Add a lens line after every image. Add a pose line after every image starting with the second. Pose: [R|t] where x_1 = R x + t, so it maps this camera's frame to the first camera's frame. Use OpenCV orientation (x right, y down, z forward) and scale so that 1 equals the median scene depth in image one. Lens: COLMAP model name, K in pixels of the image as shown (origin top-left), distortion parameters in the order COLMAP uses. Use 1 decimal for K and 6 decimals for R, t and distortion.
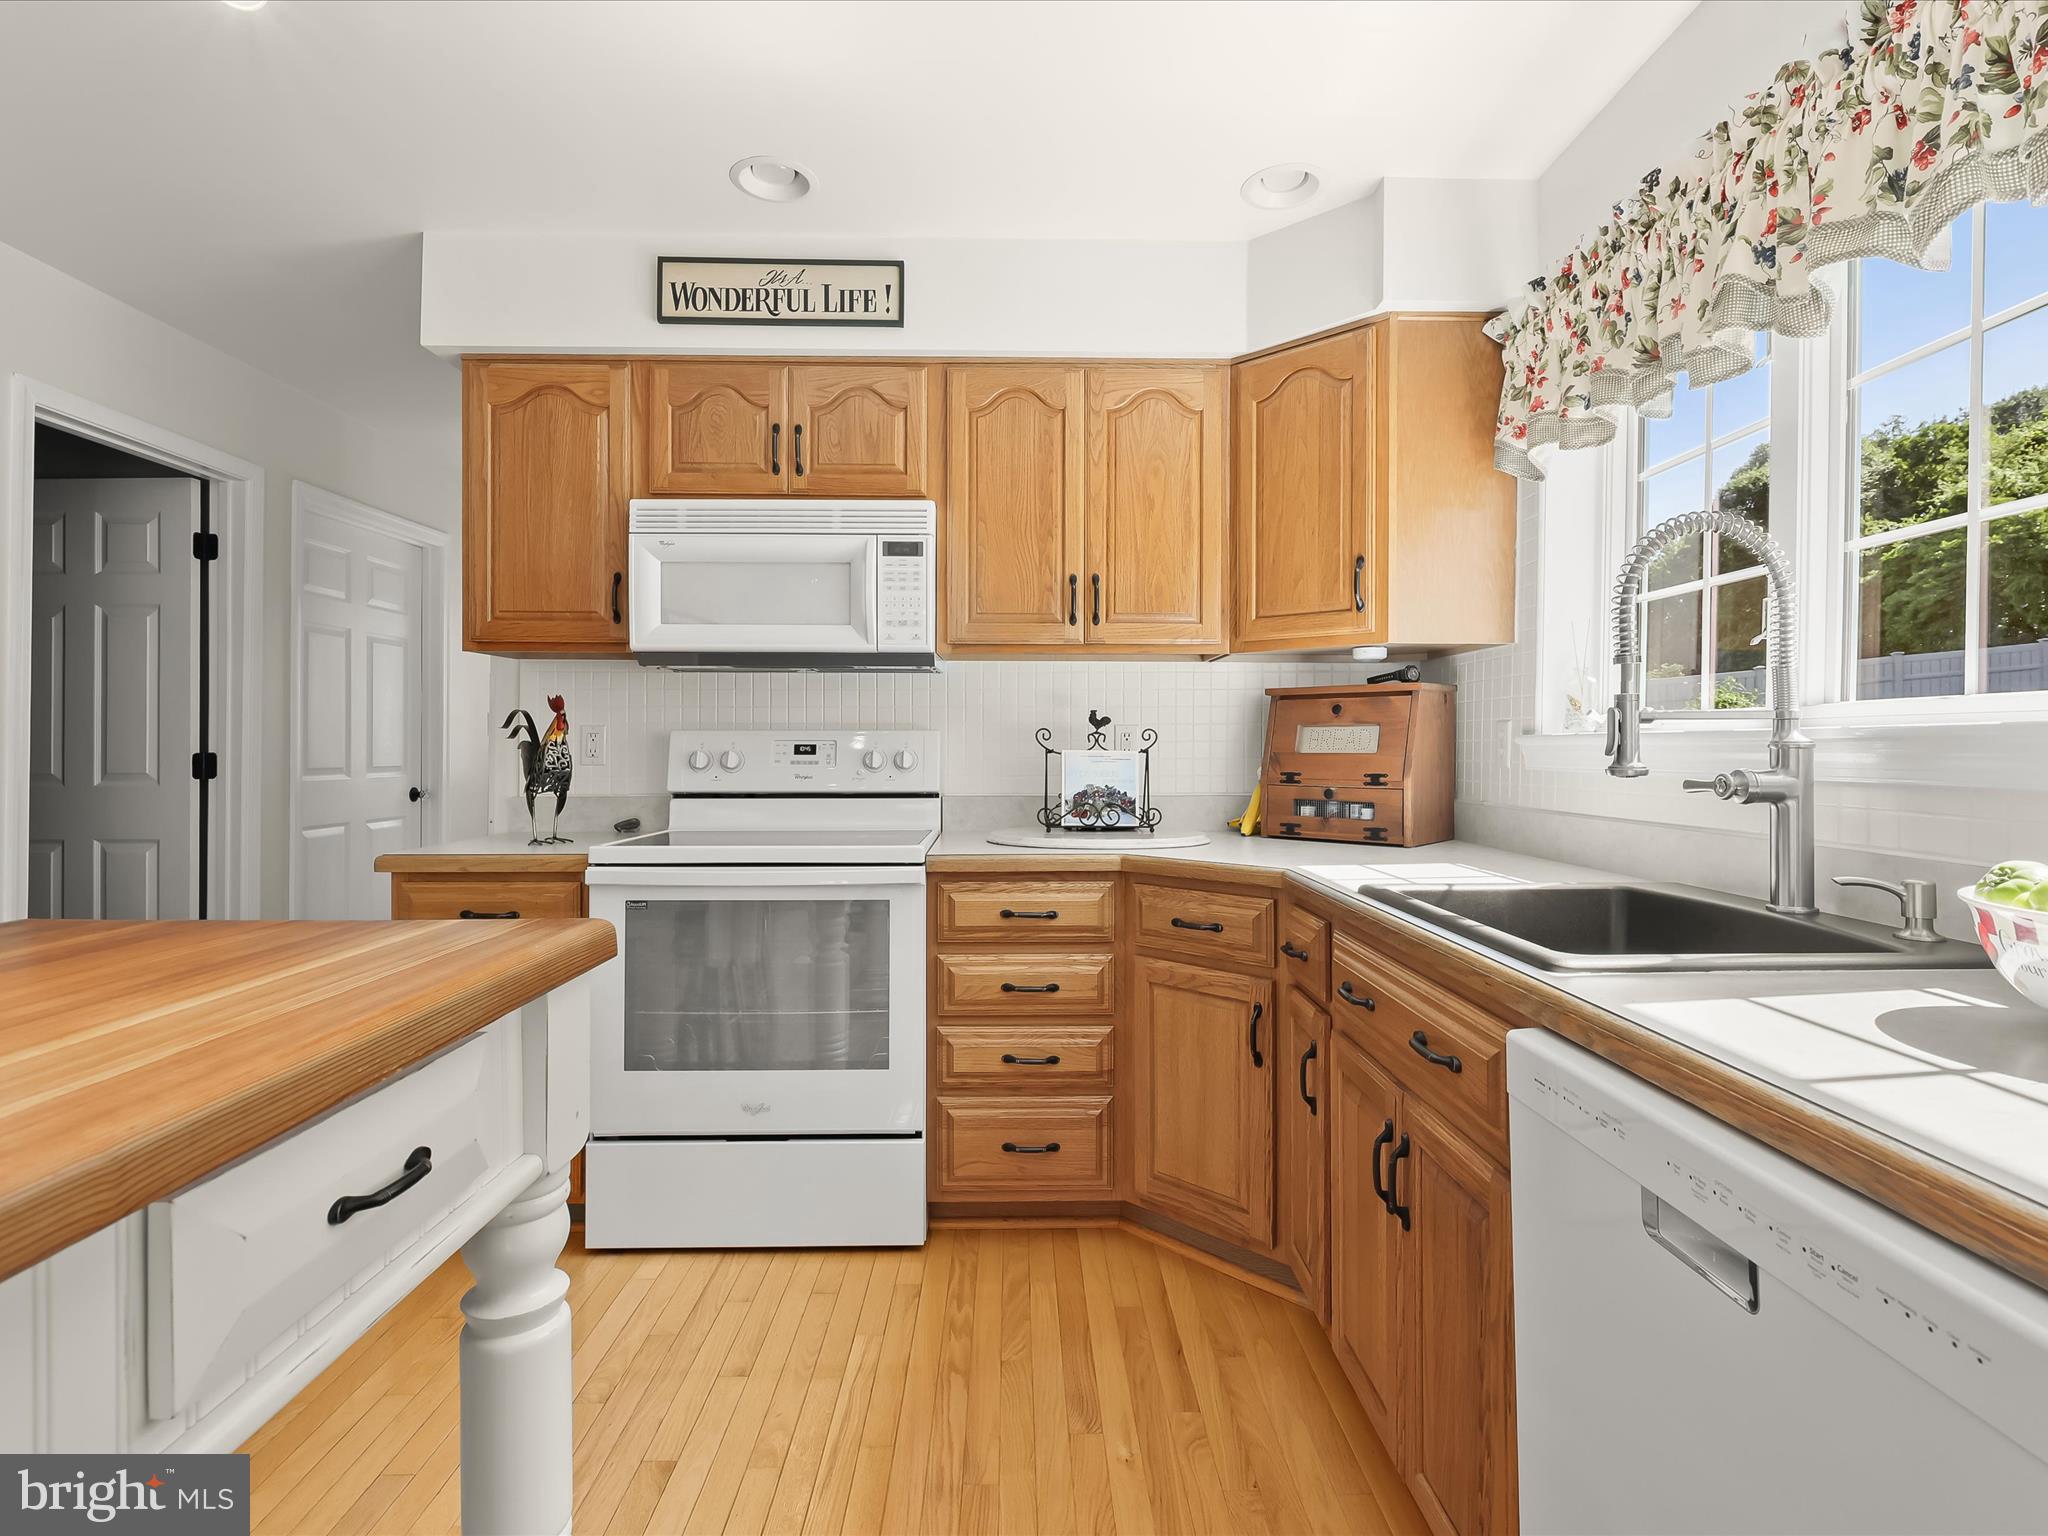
lens RADIAL K [[1033.6, 0, 1026.7], [0, 1033.6, 758.1], [0, 0, 1]] dist [-0.002115, 0.000595]
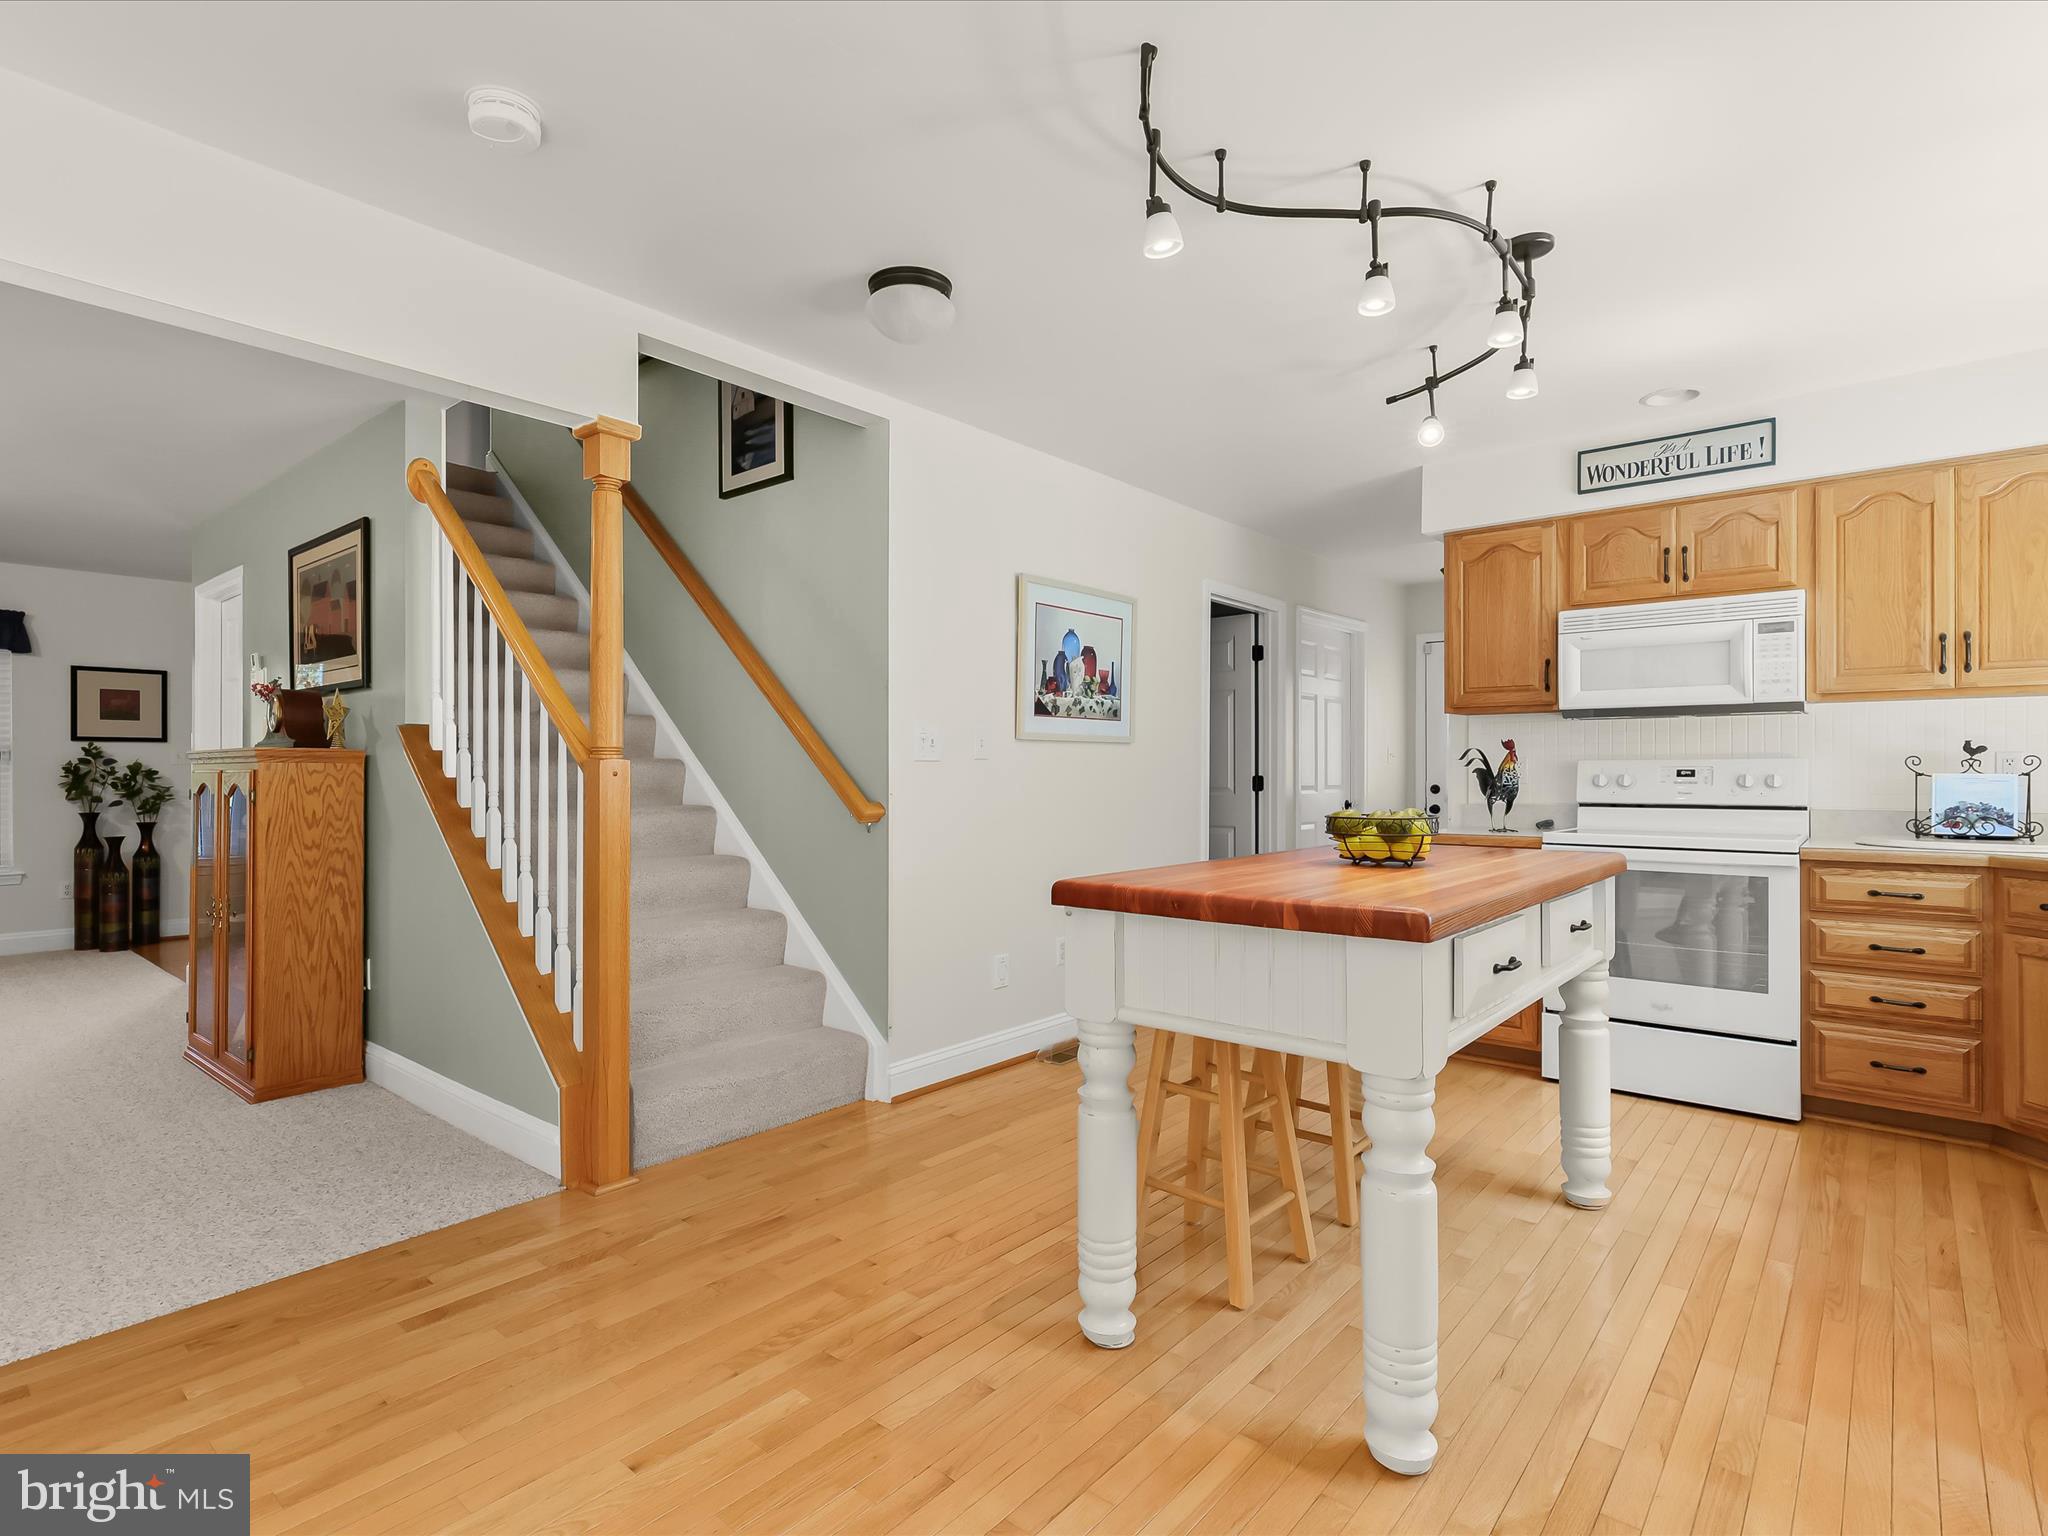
lens RADIAL K [[1027.9, 0, 1024.0], [0, 1027.9, 768.0], [0, 0, 1]] dist [0.001220, -0.000611]
pose [[0.751329, -0.004005, -0.659915, 0.030468], [-0.006568, 0.999887, -0.013546, 0.009952], [0.659895, 0.014512, 0.751218, -0.677544]]
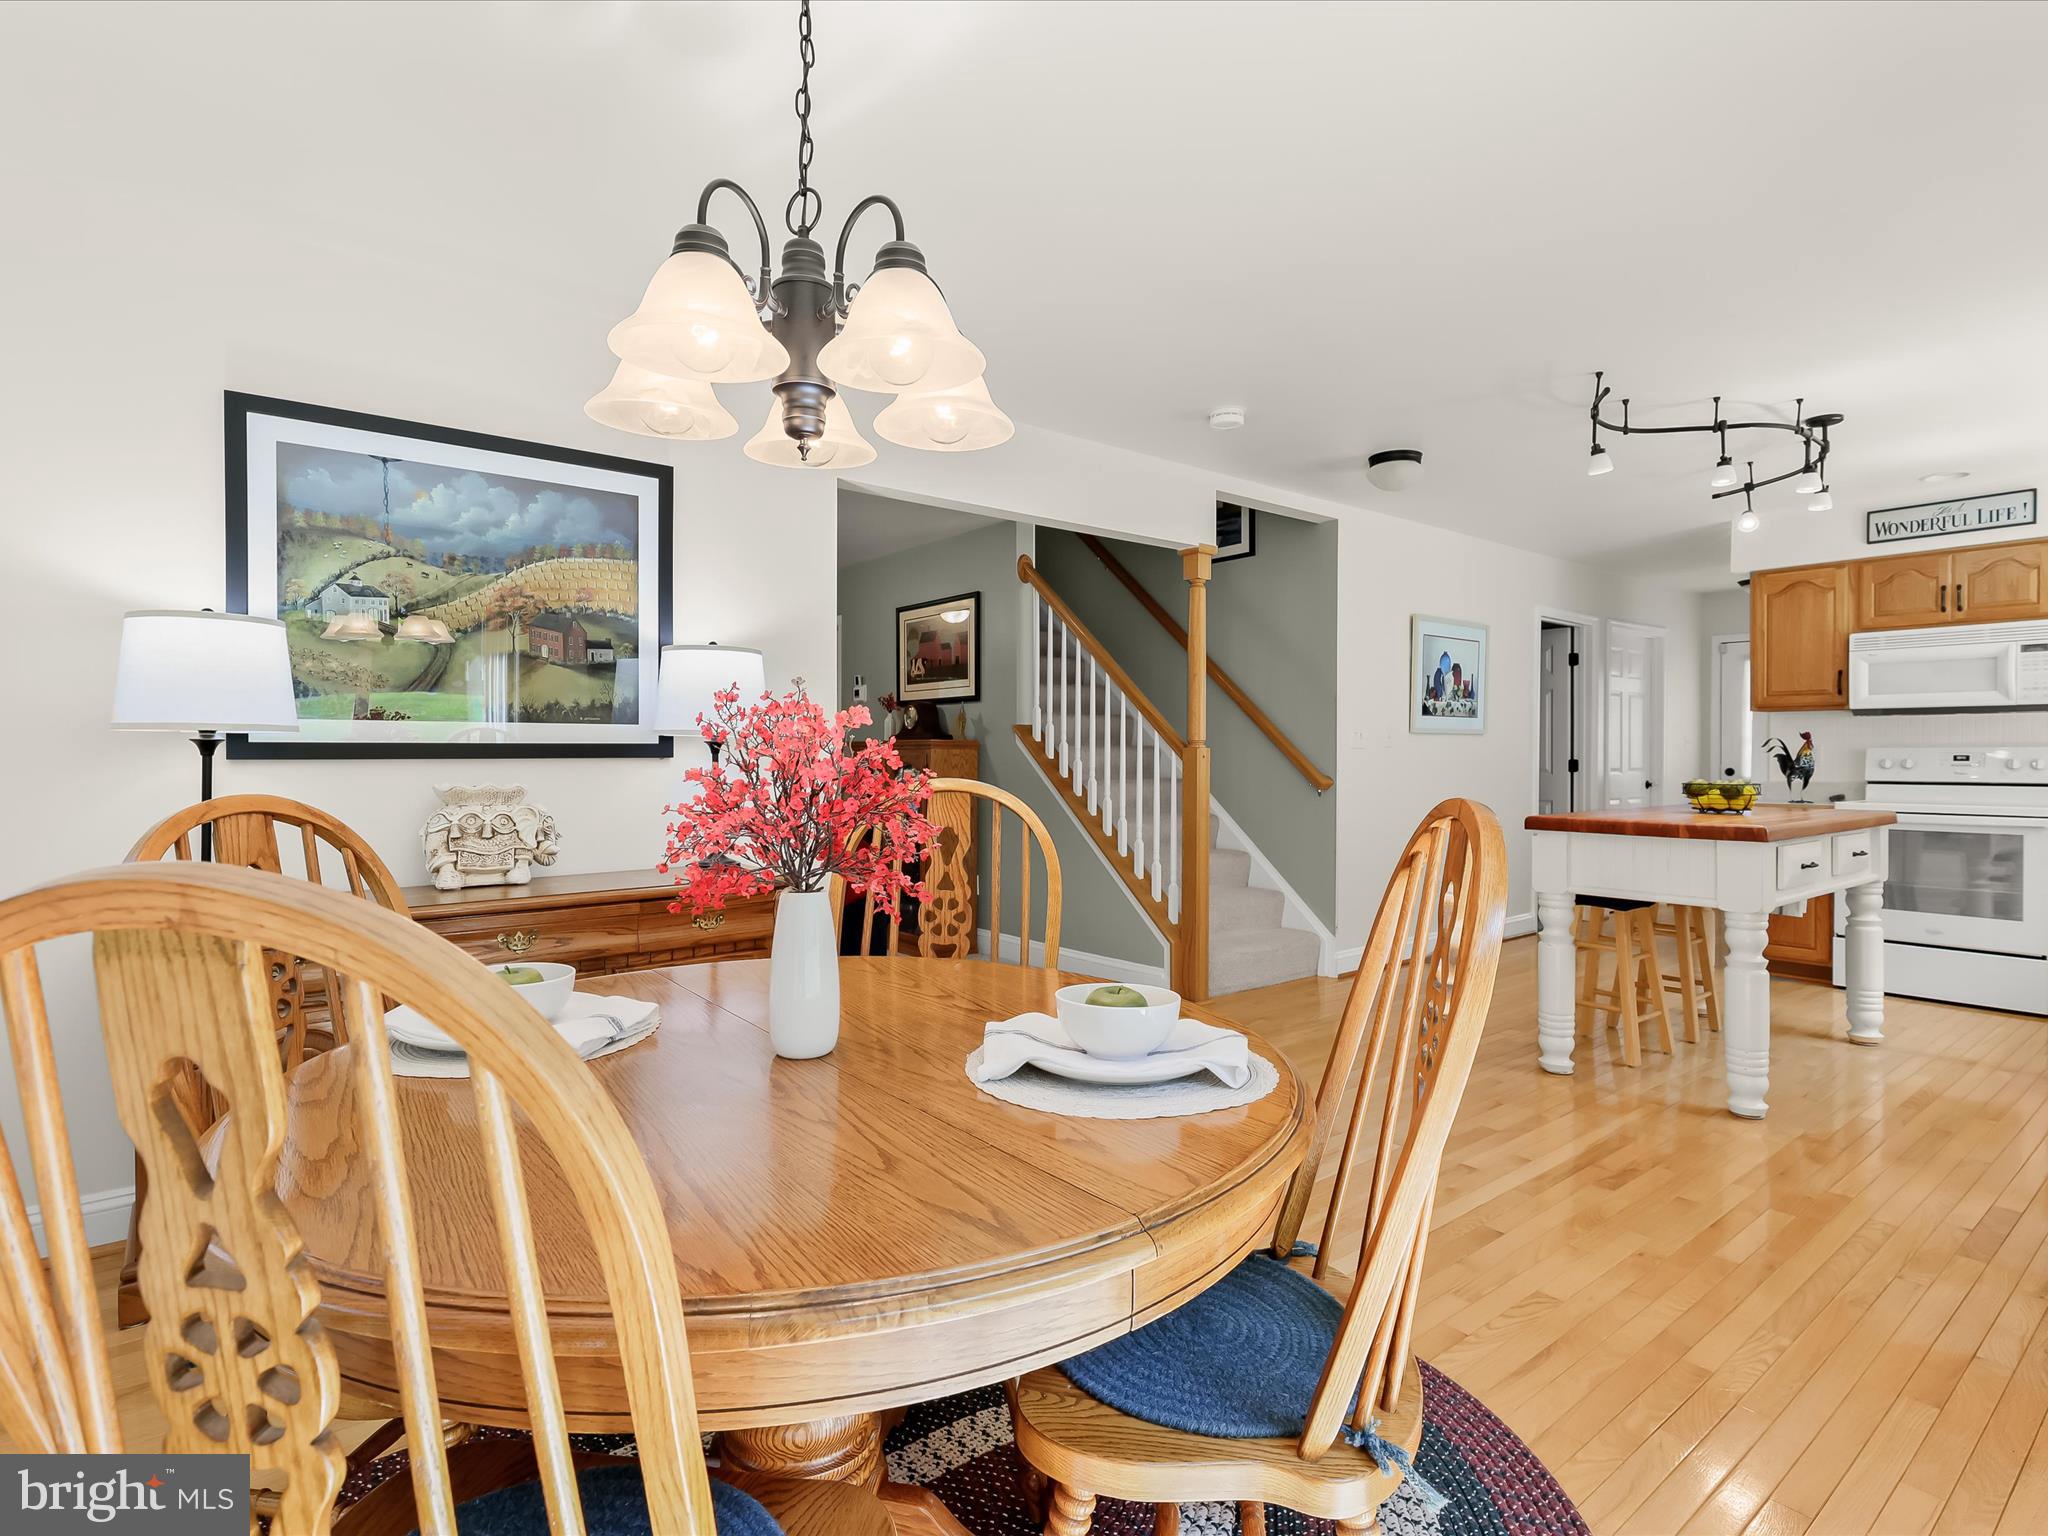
lens RADIAL K [[1033.6, 0, 1026.7], [0, 1033.6, 758.1], [0, 0, 1]] dist [-0.002115, 0.000595]
pose [[0.605485, 0.001950, -0.795855, 0.247893], [-0.010630, 0.999928, -0.005637, 0.020713], [0.795786, 0.011873, 0.605461, -1.489910]]
